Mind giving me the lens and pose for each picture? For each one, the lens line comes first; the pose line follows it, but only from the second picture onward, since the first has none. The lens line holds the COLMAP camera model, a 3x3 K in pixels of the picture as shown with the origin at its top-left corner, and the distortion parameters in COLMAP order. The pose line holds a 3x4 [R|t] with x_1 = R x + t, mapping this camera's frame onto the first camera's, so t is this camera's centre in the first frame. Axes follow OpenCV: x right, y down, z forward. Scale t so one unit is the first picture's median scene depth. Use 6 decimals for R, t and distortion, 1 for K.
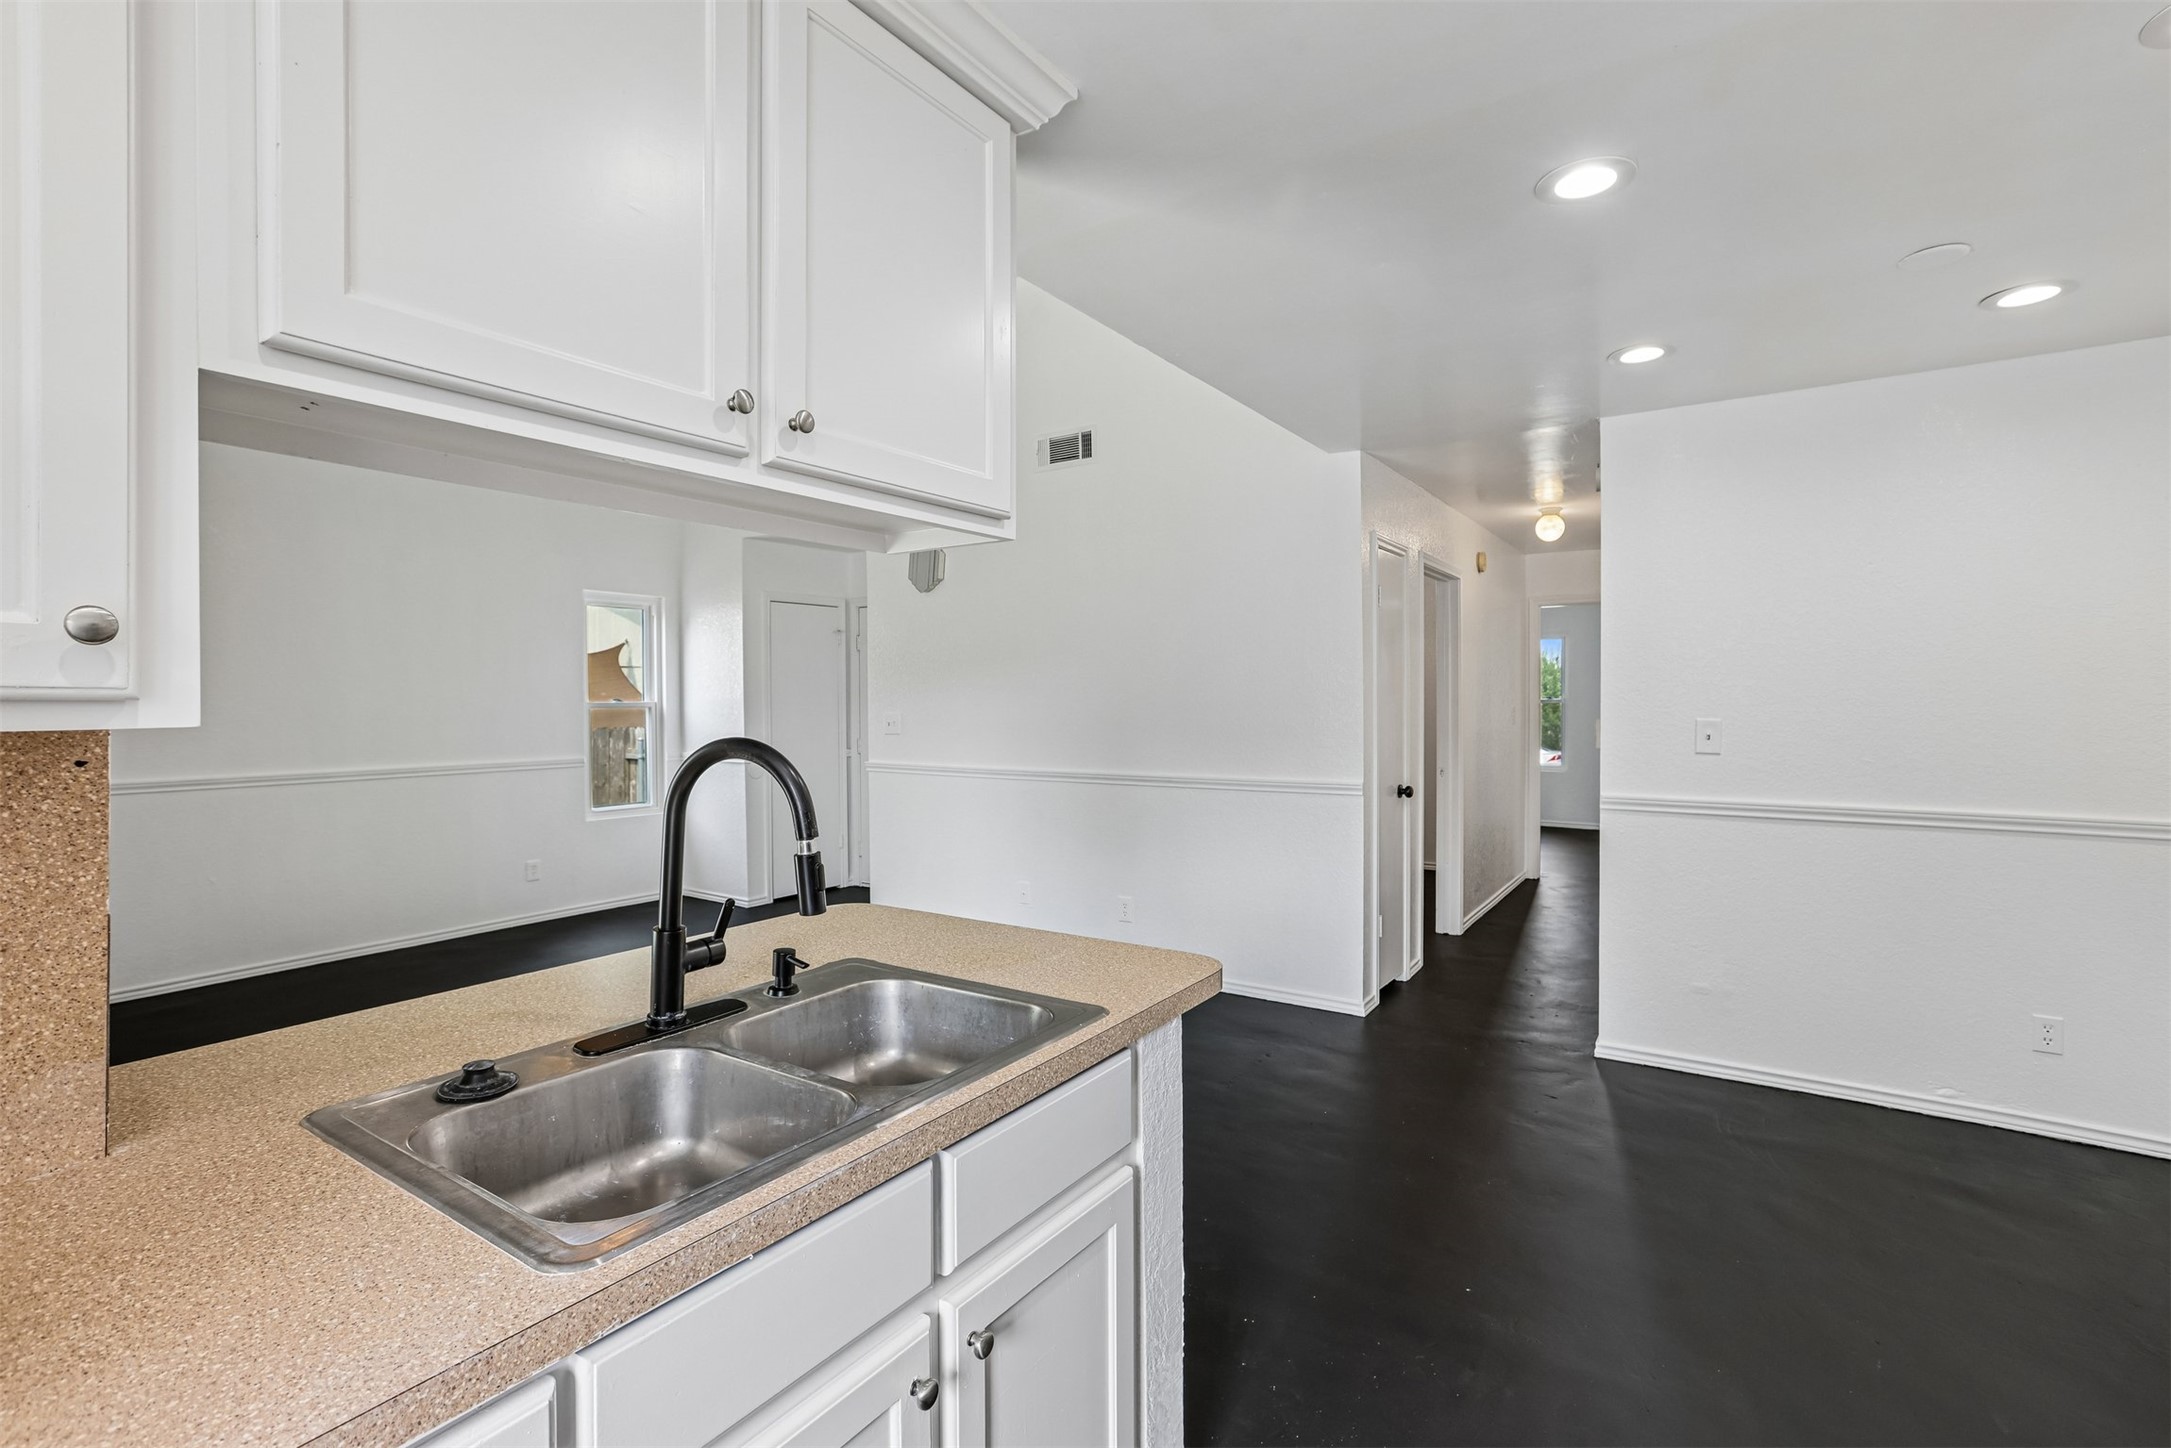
lens RADIAL K [[985.2, 0, 1089.5], [0, 985.2, 706.6], [0, 0, 1]] dist [-0.033941, 0.014734]
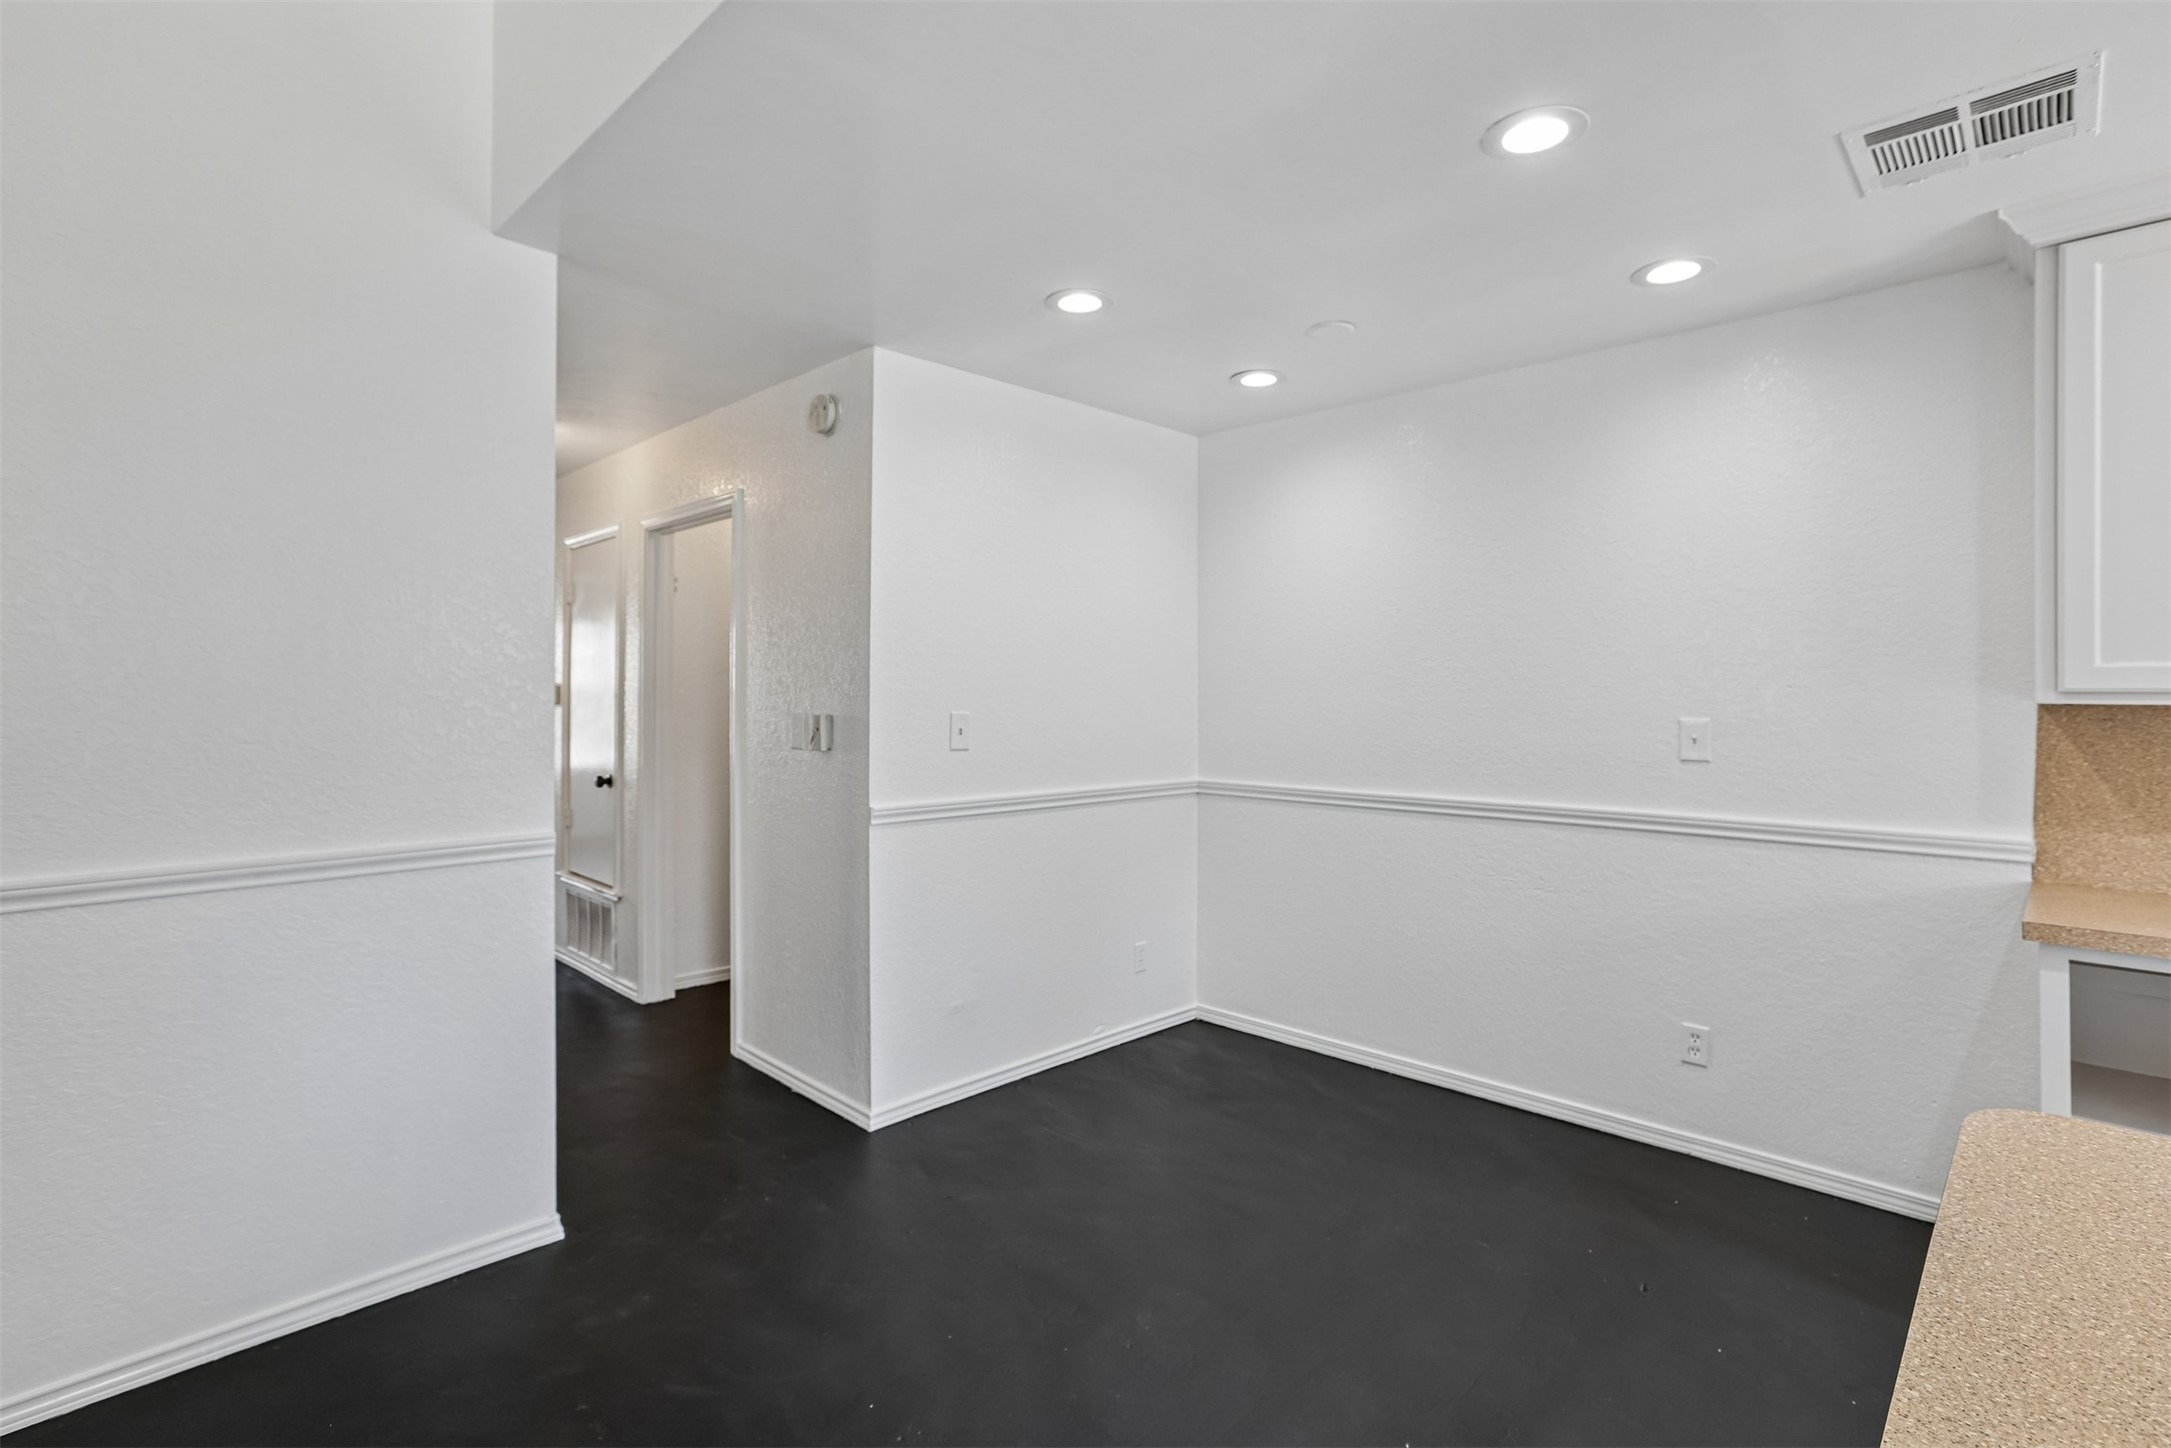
lens RADIAL K [[1026.2, 0, 1092.3], [0, 1026.2, 697.6], [0, 0, 1]] dist [-0.037716, 0.022457]
pose [[0.199358, -0.002759, 0.979923, -0.234371], [0.001572, 0.999996, 0.002496, -0.002181], [-0.979925, 0.001043, 0.199362, 0.564800]]
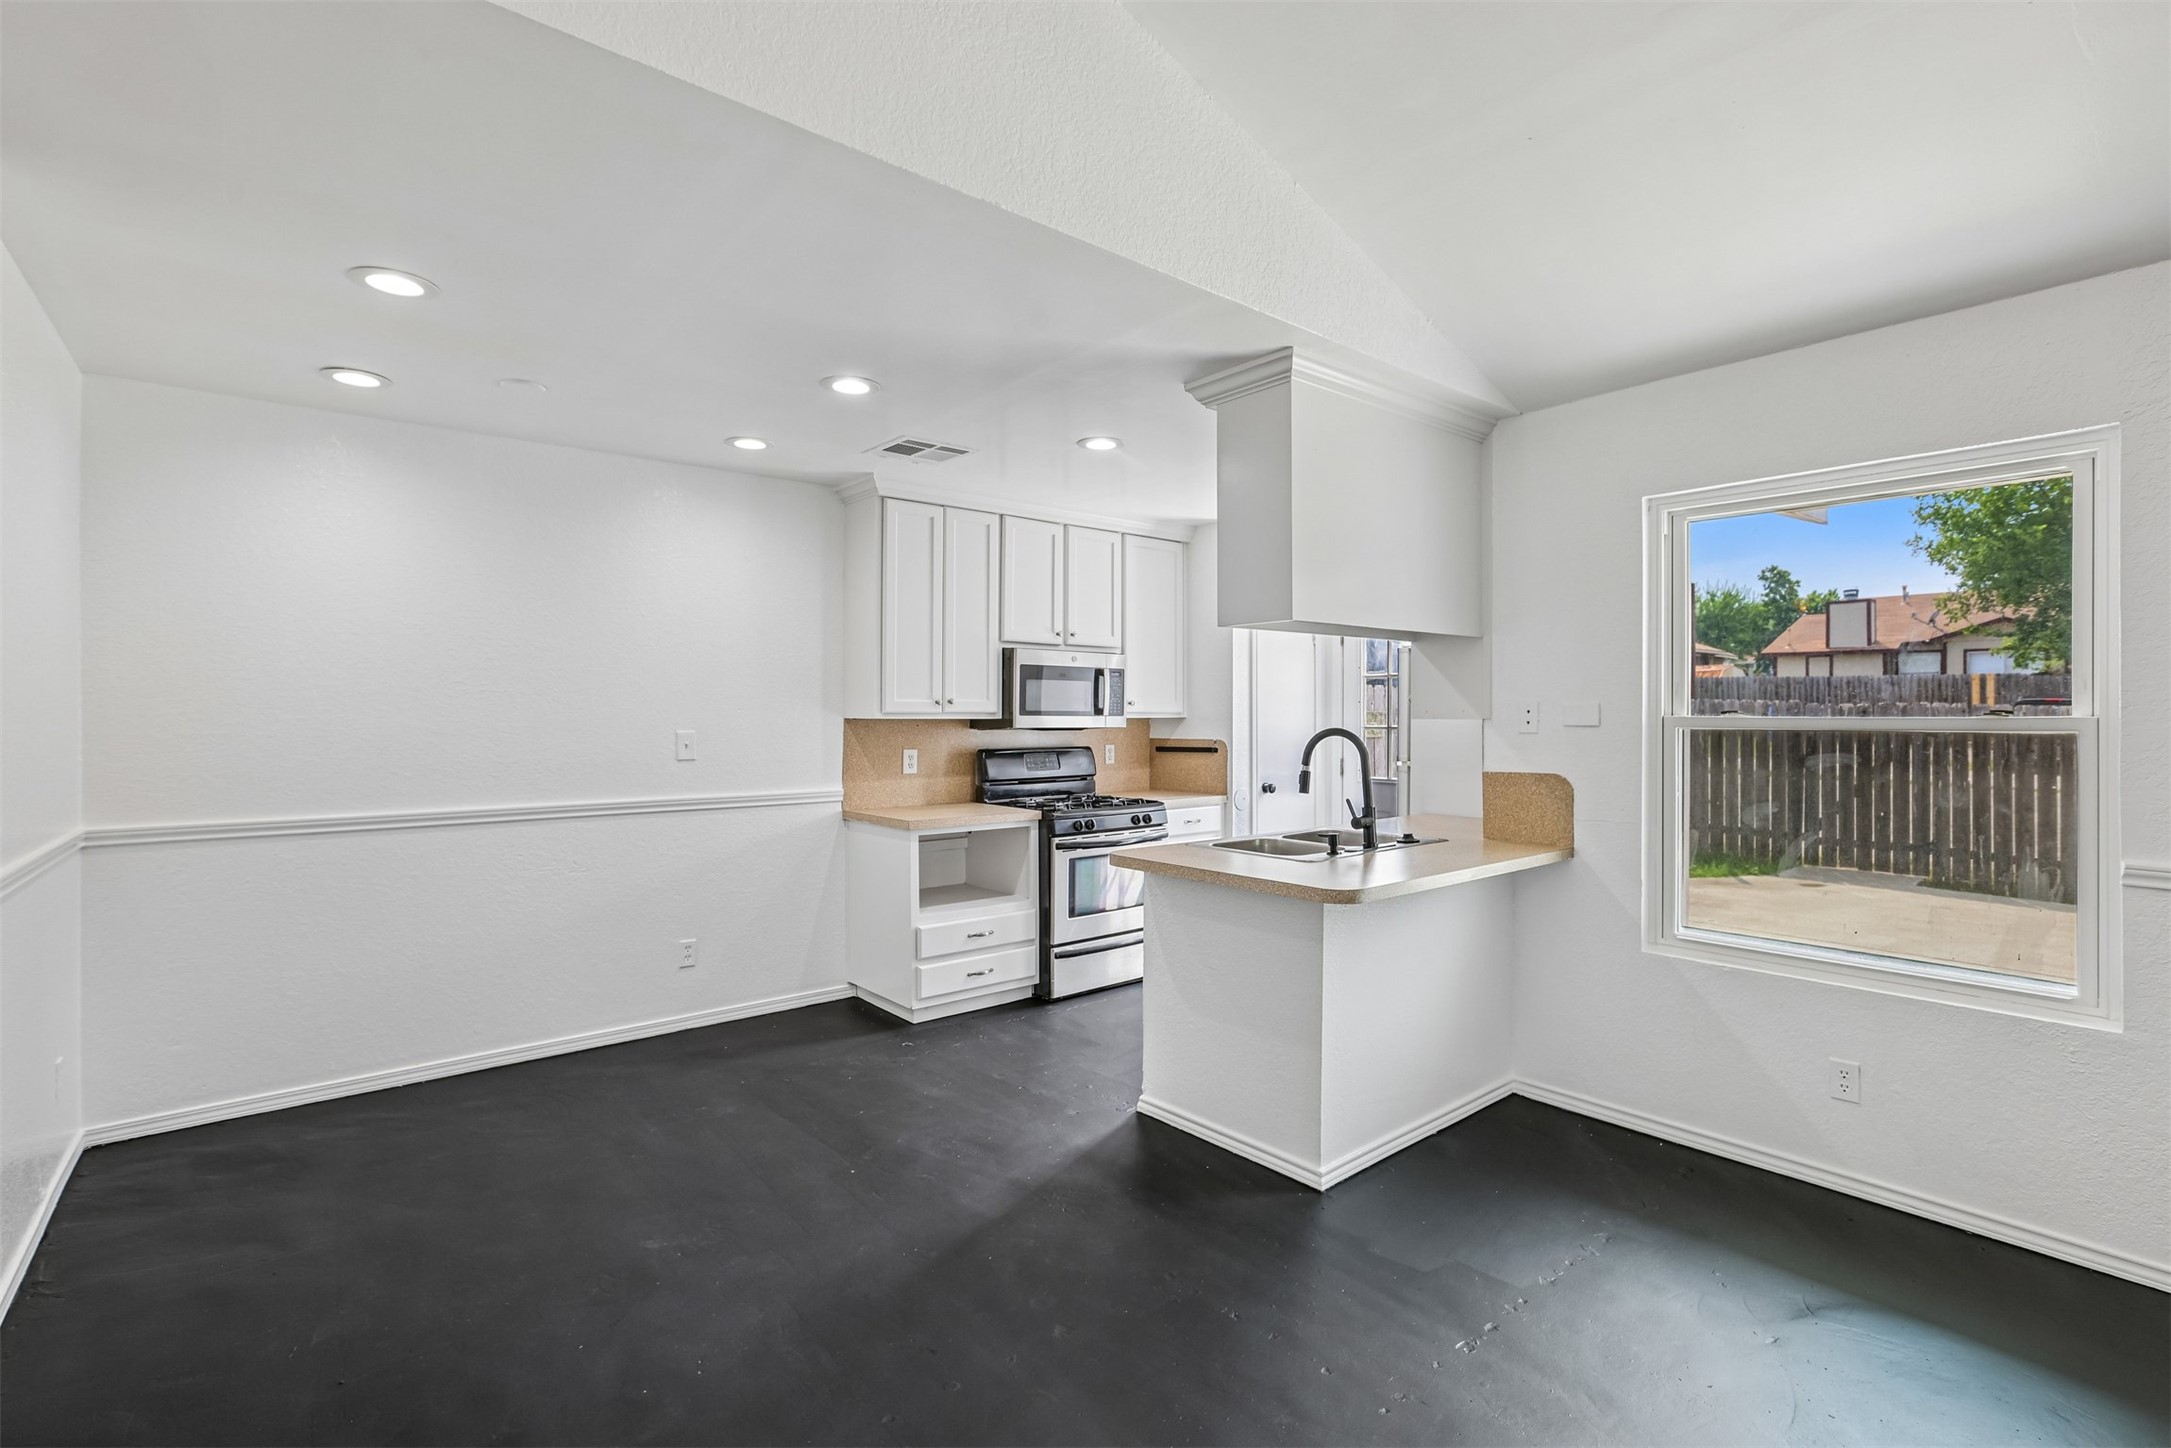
lens RADIAL K [[985.2, 0, 1089.5], [0, 985.2, 706.6], [0, 0, 1]] dist [-0.033941, 0.014734]
pose [[-0.953837, 0.001732, 0.300319, -0.147369], [0.001053, 0.999997, -0.002423, -0.007123], [-0.300322, -0.001995, -0.953836, 1.131258]]
